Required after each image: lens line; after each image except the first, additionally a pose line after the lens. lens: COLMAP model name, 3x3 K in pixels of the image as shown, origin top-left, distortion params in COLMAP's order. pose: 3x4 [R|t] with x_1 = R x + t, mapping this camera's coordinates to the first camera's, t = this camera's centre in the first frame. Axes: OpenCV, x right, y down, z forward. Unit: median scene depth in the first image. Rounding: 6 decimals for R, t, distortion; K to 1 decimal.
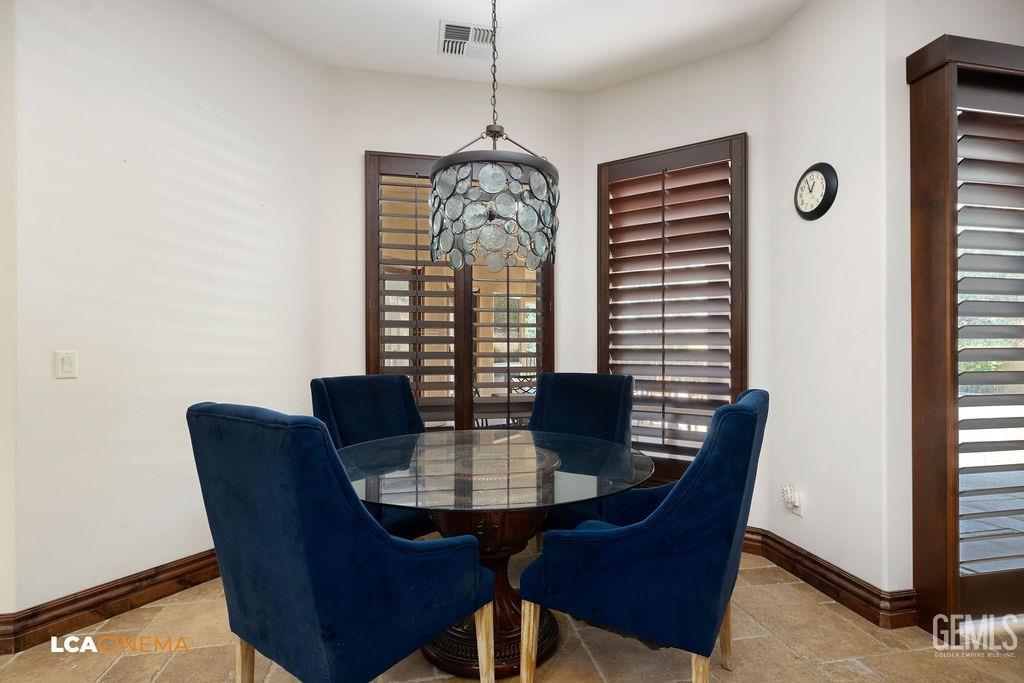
lens RADIAL K [[500.9, 0, 517.3], [0, 500.9, 338.9], [0, 0, 1]] dist [-0.001955, -0.000493]
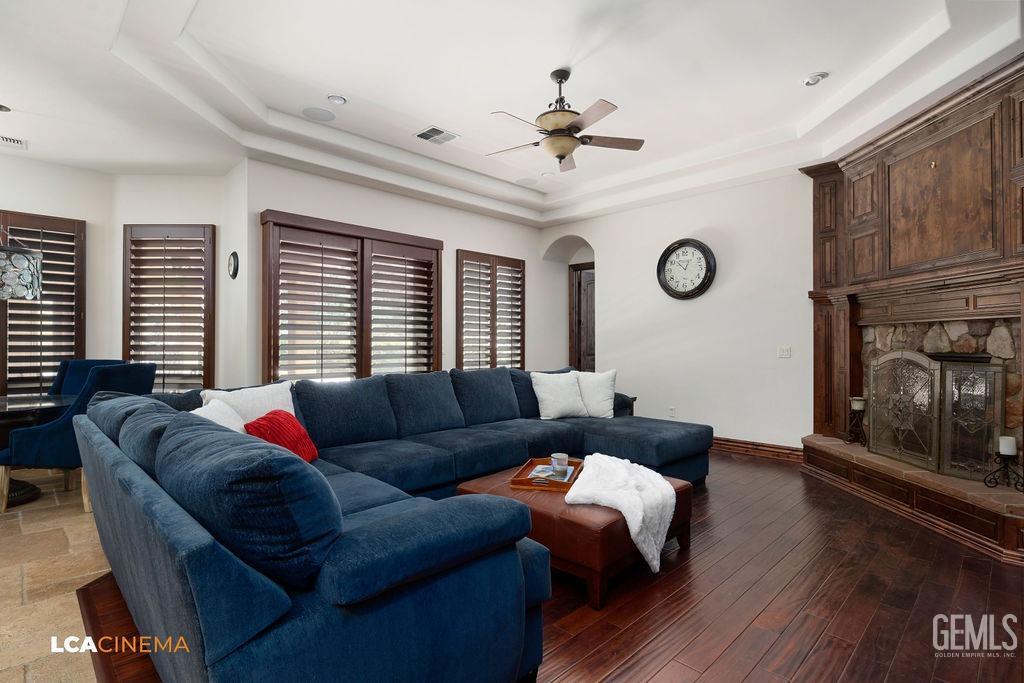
lens RADIAL K [[500.9, 0, 517.3], [0, 500.9, 338.9], [0, 0, 1]] dist [-0.001955, -0.000493]
pose [[0.837482, 0.001893, 0.546462, 0.349517], [-0.005197, 0.999976, 0.004502, -0.011778], [-0.546441, -0.006610, 0.837472, -0.984592]]
